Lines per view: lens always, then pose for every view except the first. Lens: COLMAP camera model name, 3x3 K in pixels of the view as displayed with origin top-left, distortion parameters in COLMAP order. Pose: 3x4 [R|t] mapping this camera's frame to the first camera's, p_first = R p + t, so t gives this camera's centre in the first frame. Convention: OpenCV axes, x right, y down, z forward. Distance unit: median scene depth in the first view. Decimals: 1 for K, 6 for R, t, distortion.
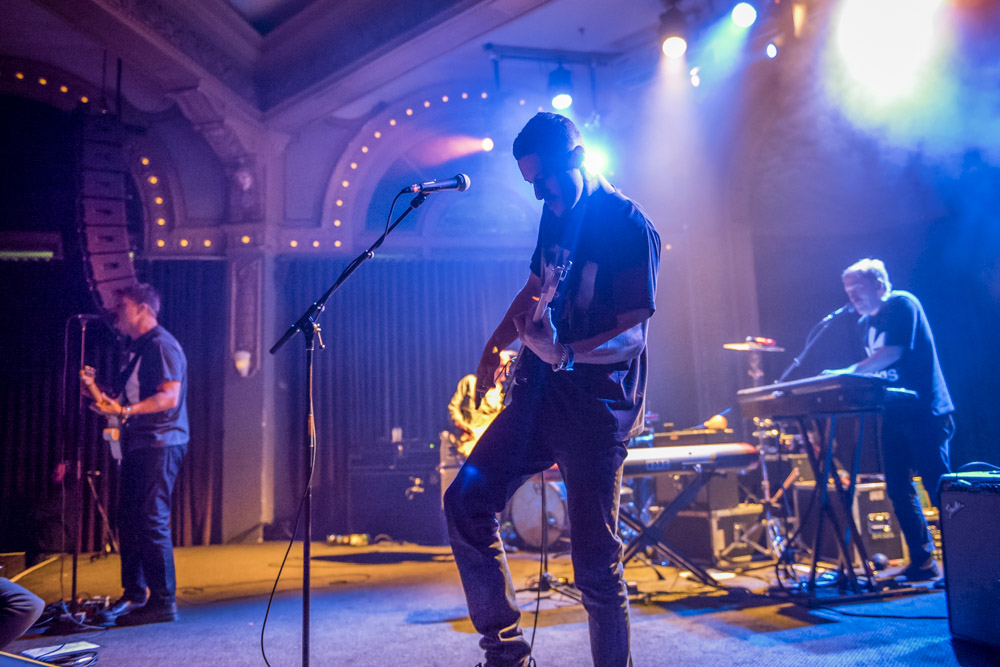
lens RADIAL K [[794.7, 0, 500.0], [0, 794.7, 333.5], [0, 0, 1]] dist [-0.001409, -0.047554]
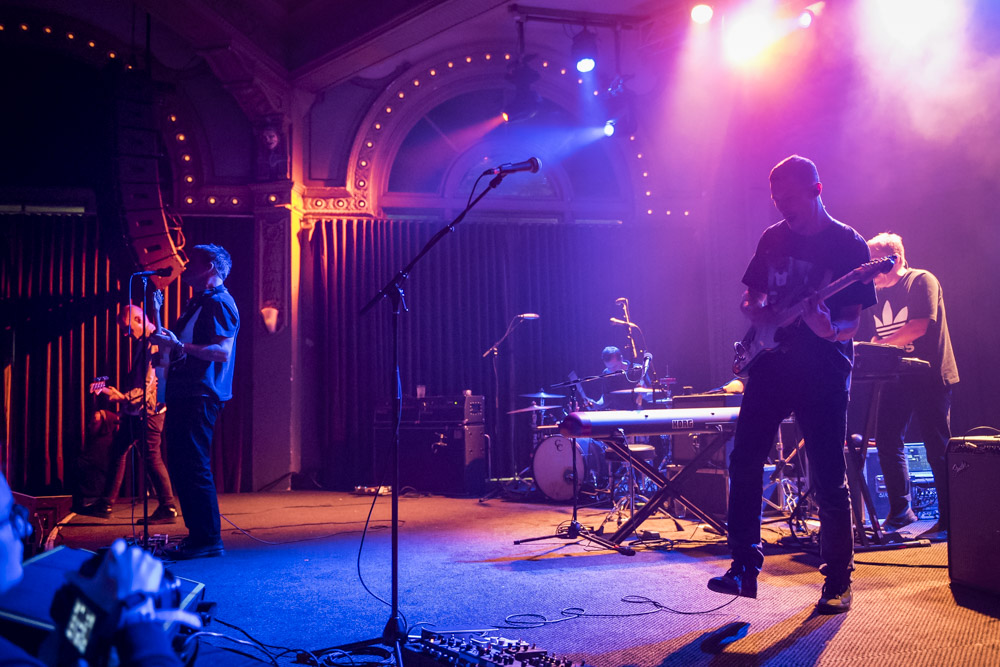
lens RADIAL K [[826.3, 0, 472.5], [0, 826.3, 351.5], [0, 0, 1]] dist [-0.009174, -0.044558]
pose [[0.999706, 0.021082, -0.011972, -0.060491], [-0.020147, 0.997095, 0.073453, -0.007104], [0.013486, -0.073190, 0.997227, -0.087856]]
